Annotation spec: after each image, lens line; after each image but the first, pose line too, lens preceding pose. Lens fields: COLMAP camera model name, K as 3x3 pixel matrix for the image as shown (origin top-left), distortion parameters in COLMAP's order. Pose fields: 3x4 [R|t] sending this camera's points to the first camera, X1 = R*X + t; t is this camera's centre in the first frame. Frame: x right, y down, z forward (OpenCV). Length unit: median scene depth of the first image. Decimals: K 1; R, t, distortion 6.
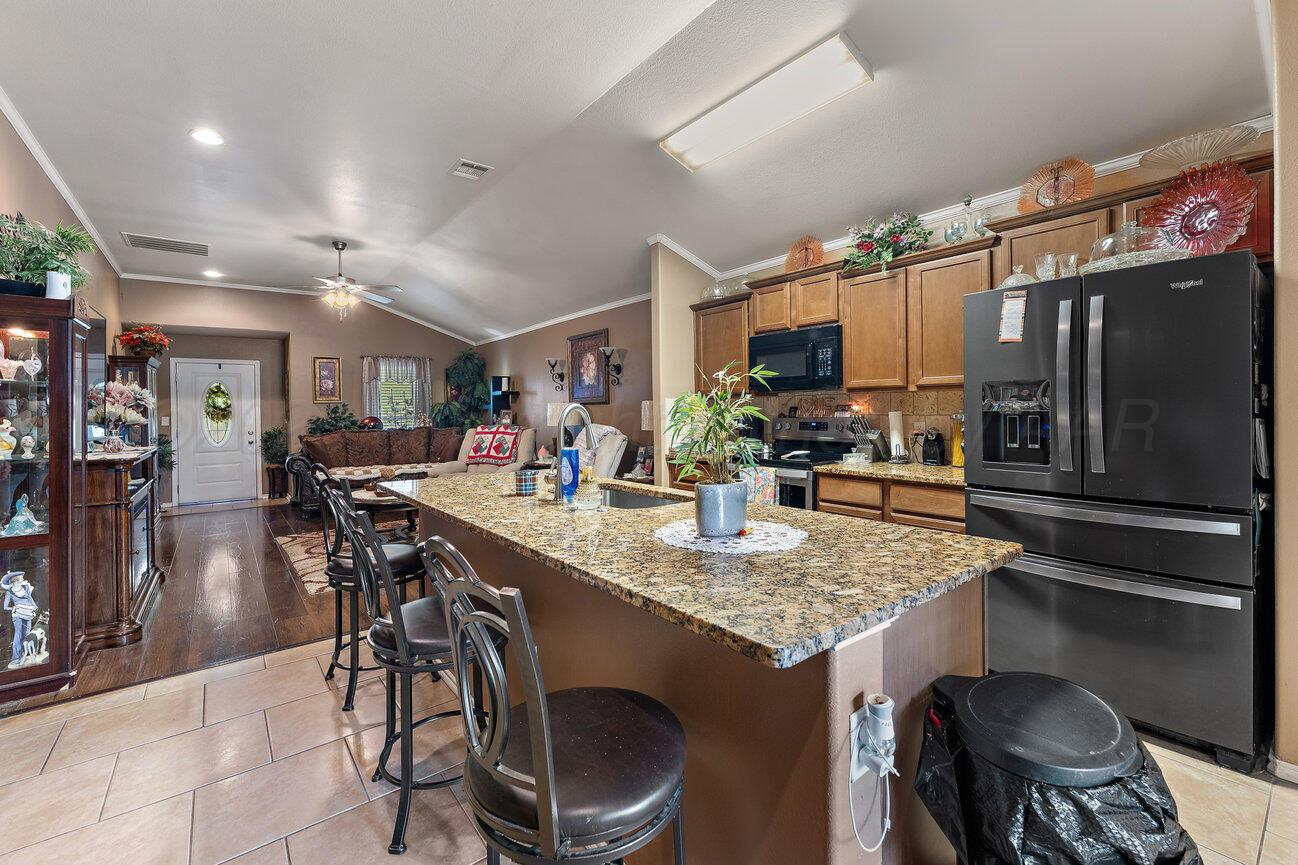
lens RADIAL K [[551.0, 0, 647.8], [0, 551.0, 414.5], [0, 0, 1]] dist [-0.003884, -0.000653]
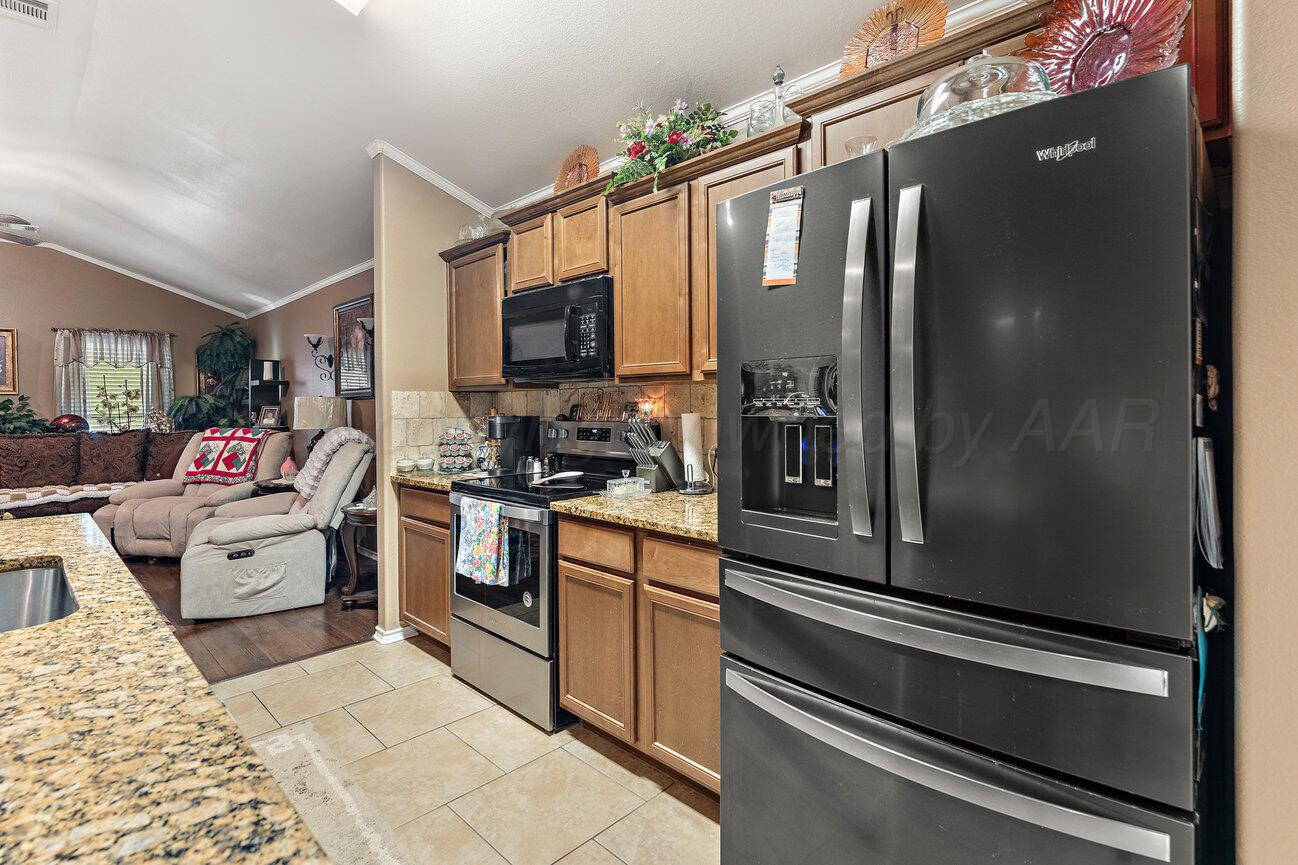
lens RADIAL K [[616.4, 0, 655.1], [0, 616.4, 408.7], [0, 0, 1]] dist [-0.000603, 0.001383]
pose [[0.990270, 0.004549, 0.139088, 0.183941], [-0.003923, 0.999981, -0.004775, -0.004245], [-0.139107, 0.004183, 0.990268, 0.172937]]
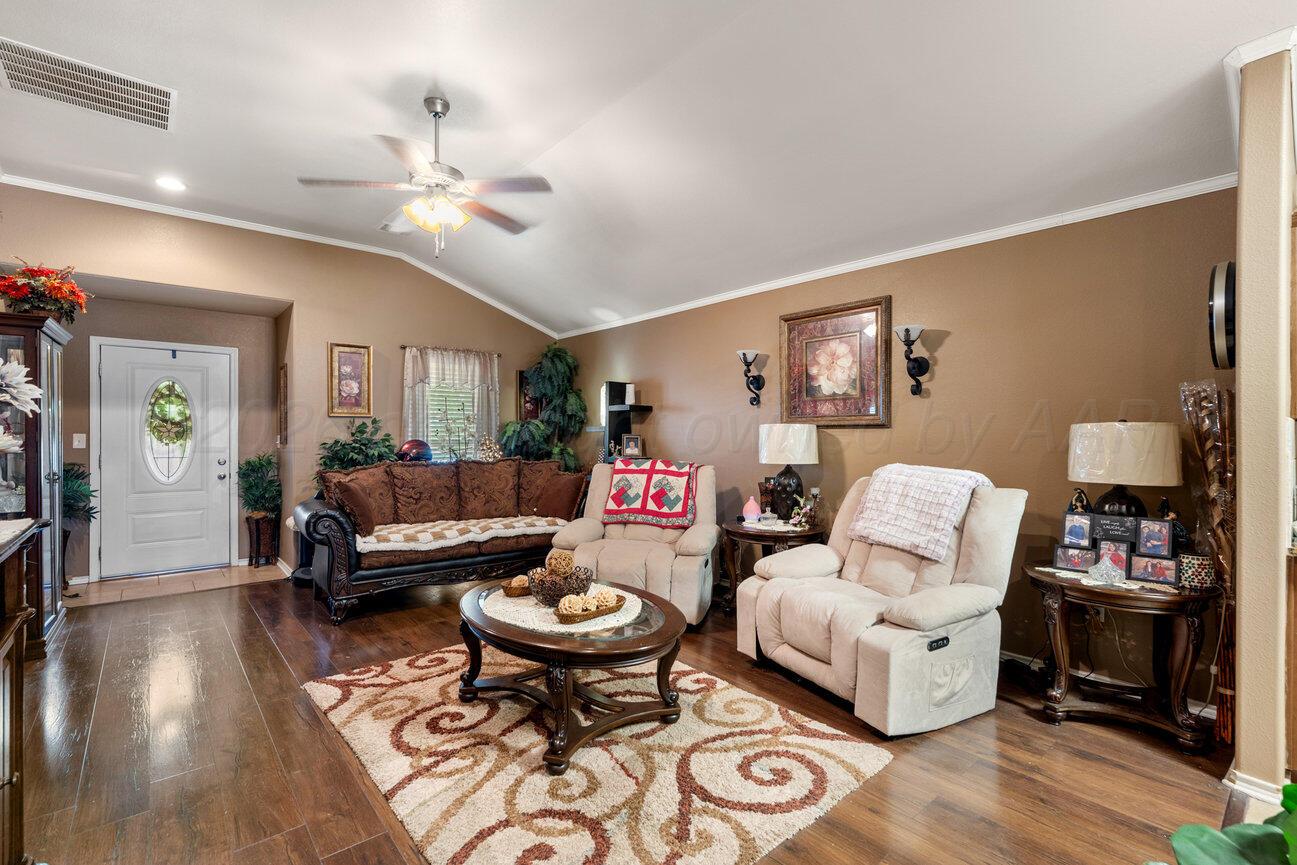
lens RADIAL K [[615.9, 0, 671.3], [0, 615.9, 443.4], [0, 0, 1]] dist [-0.000603, 0.001383]
pose [[0.998947, 0.020113, 0.041240, -0.340435], [-0.020261, 0.999790, 0.003160, -0.000740], [-0.041168, -0.003992, 0.999144, 0.393003]]
